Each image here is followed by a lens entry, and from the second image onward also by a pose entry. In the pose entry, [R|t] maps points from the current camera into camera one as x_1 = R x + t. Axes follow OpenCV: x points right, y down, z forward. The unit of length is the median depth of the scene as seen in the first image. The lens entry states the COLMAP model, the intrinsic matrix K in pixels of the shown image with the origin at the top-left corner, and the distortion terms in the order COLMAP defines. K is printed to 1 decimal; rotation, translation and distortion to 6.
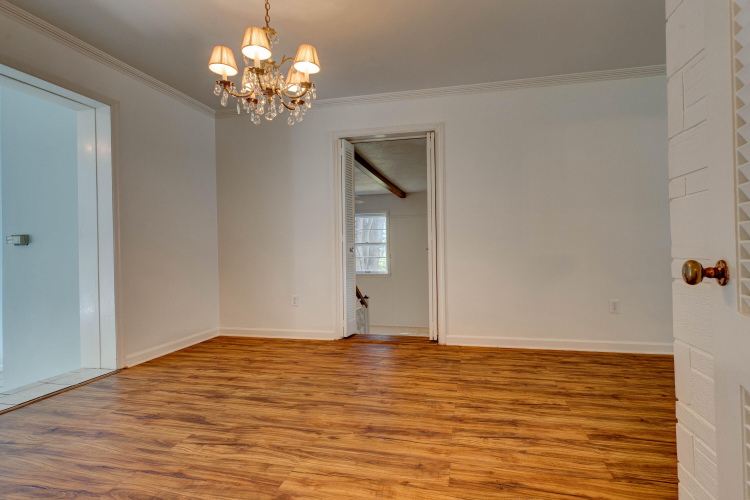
lens RADIAL K [[380.6, 0, 372.4], [0, 380.6, 249.5], [0, 0, 1]] dist [0.002839, -0.000061]
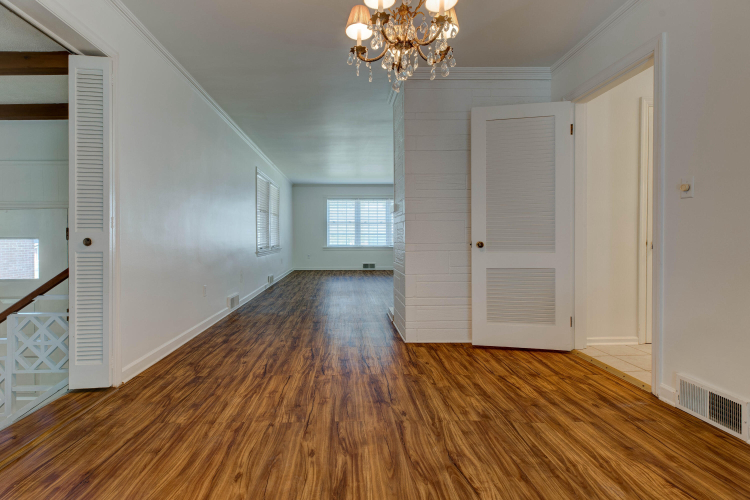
lens RADIAL K [[346.4, 0, 373.8], [0, 346.4, 243.6], [0, 0, 1]] dist [0.003654, 0.000335]
pose [[-0.300343, 0.000369, 0.953831, -0.927537], [0.011936, 0.999923, 0.003371, -0.014307], [-0.953756, 0.012397, -0.300325, 1.214368]]
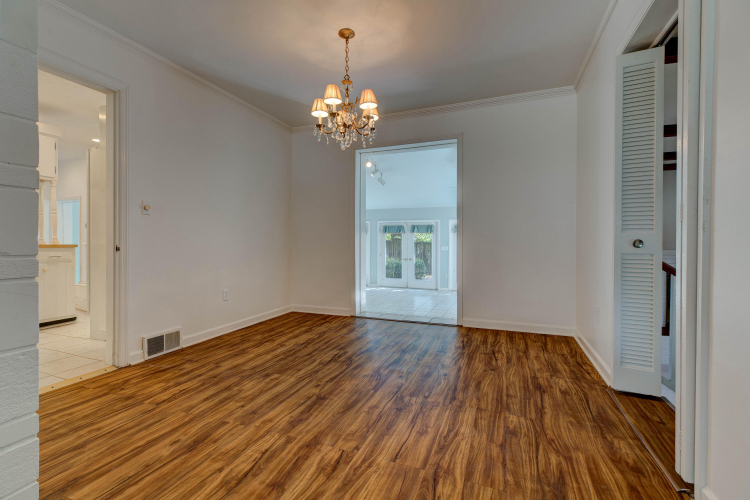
lens RADIAL K [[346.4, 0, 370.9], [0, 346.4, 249.6], [0, 0, 1]] dist [0.003654, 0.000335]
pose [[-0.151307, 0.034663, -0.987879, 0.929257], [-0.001298, 0.999377, 0.035265, -0.026237], [0.988486, 0.006618, -0.151167, 1.196299]]
